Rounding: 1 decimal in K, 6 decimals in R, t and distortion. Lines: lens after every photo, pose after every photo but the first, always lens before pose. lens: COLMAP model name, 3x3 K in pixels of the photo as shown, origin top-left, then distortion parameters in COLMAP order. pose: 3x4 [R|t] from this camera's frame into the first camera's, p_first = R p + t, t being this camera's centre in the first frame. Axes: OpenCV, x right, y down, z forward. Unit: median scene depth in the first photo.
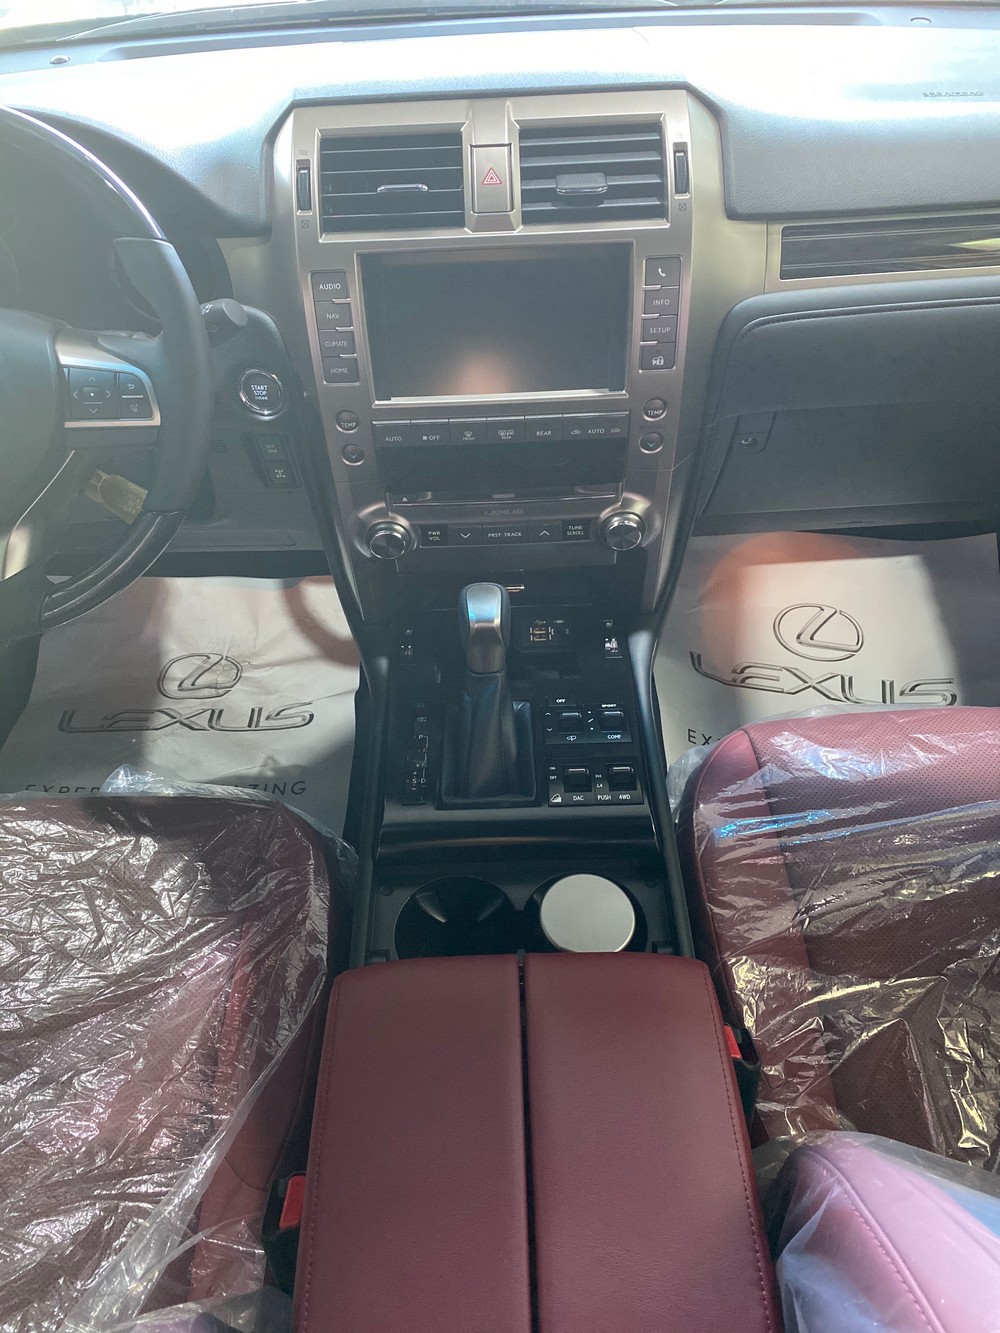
lens RADIAL K [[1002.4, 0, 504.9], [0, 1002.4, 666.4], [0, 0, 1]] dist [-0.002340, -0.013114]
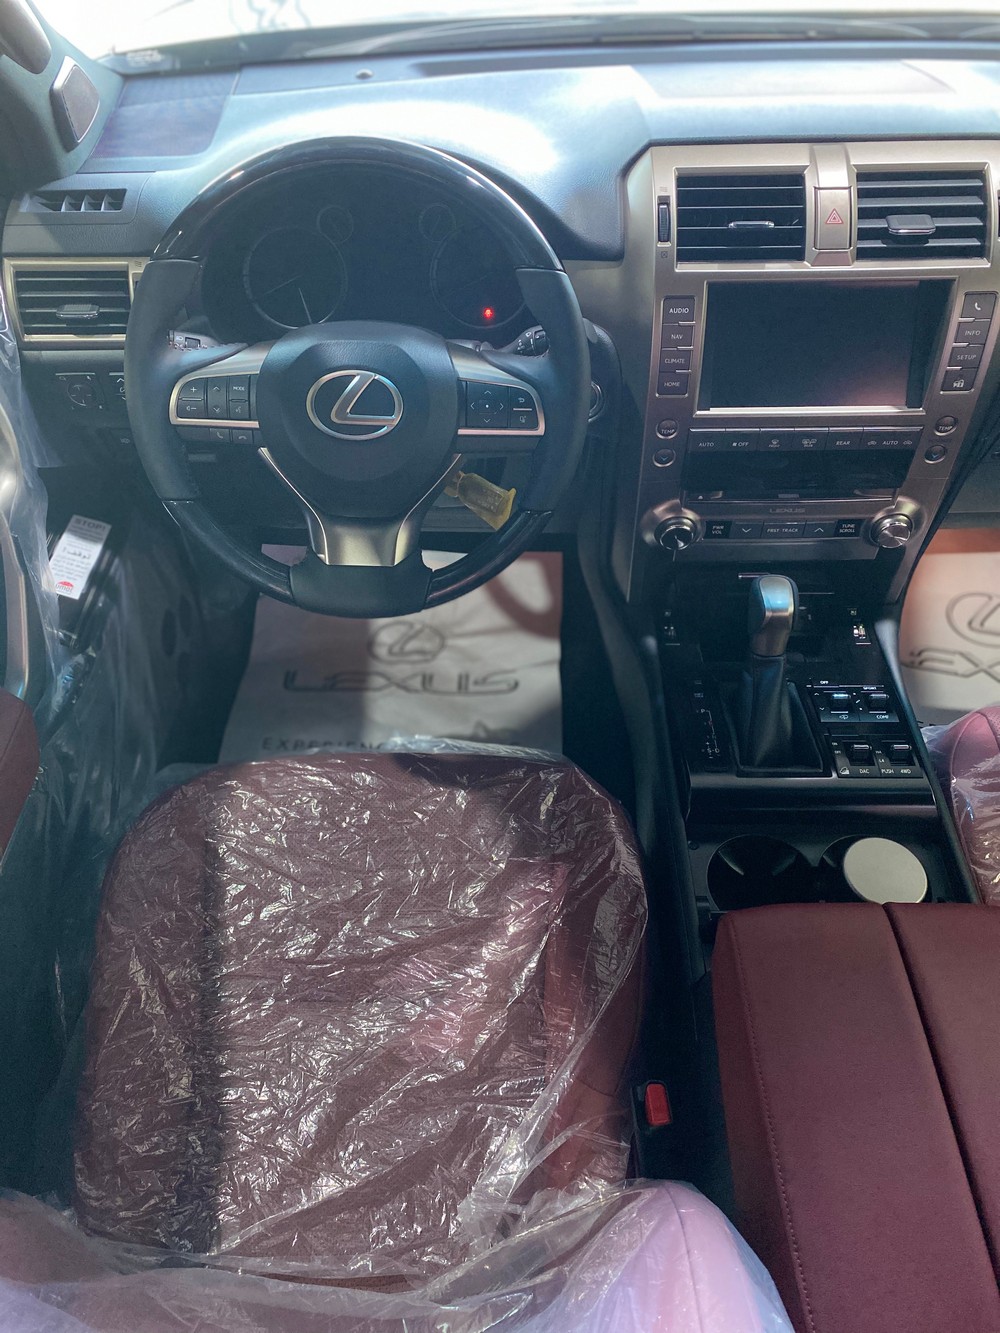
lens RADIAL K [[1002.4, 0, 498.3], [0, 1002.4, 666.5], [0, 0, 1]] dist [-0.002340, -0.013114]
pose [[0.999314, 0.031932, -0.018757, -0.317507], [-0.031145, 0.998679, 0.040858, -0.019002], [0.020037, -0.040246, 0.998989, -0.130797]]
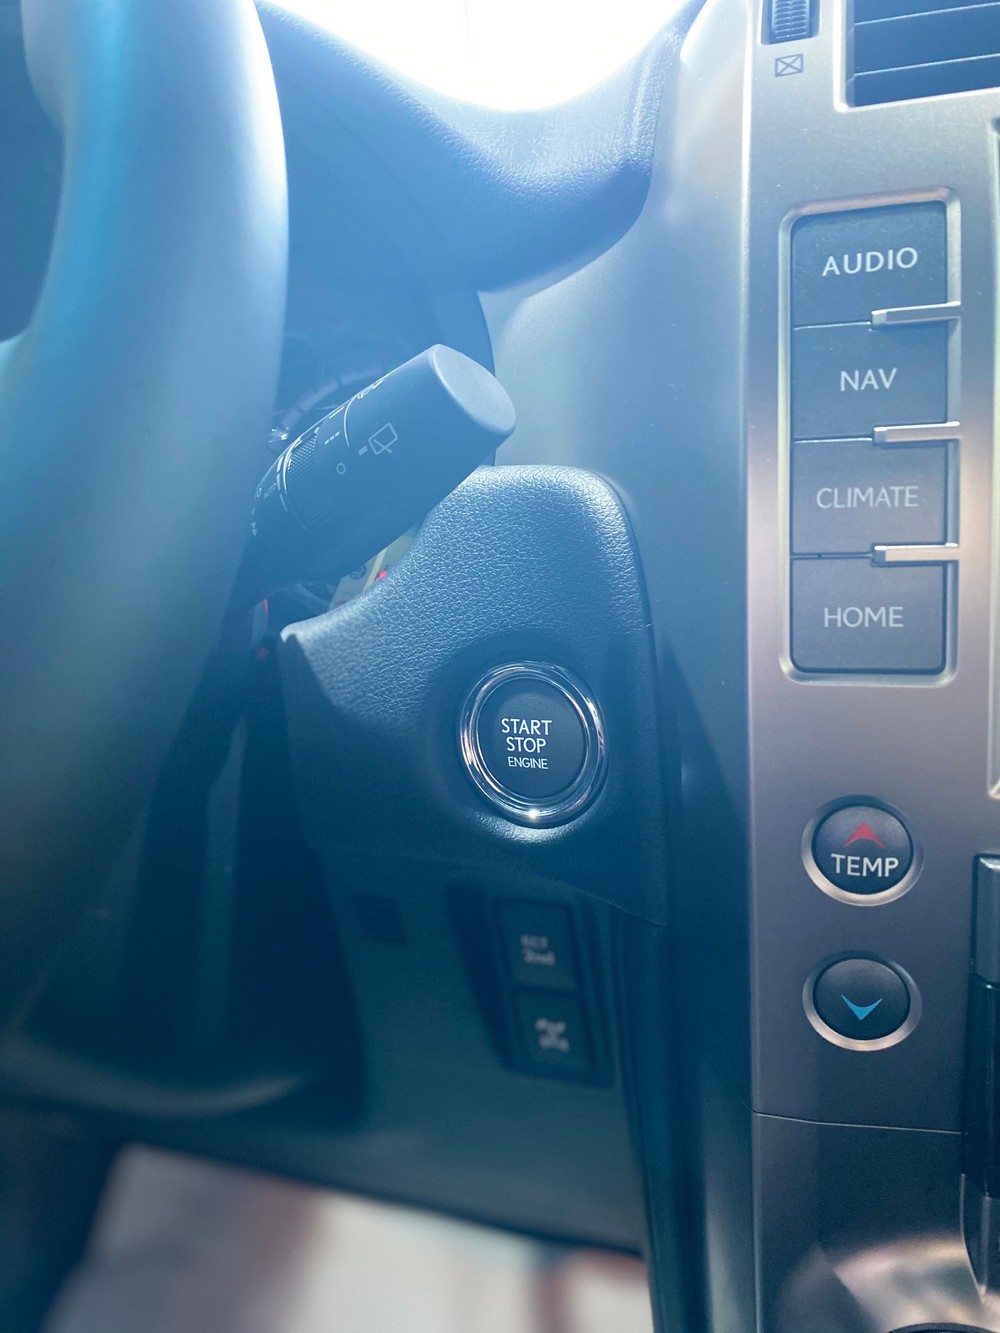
lens RADIAL K [[1002.4, 0, 494.9], [0, 1002.4, 669.3], [0, 0, 1]] dist [-0.002340, -0.013114]
pose [[0.946773, 0.043748, -0.318915, -0.165521], [-0.203934, 0.848056, -0.489092, -0.150951], [0.249062, 0.528097, 0.811838, 0.774406]]
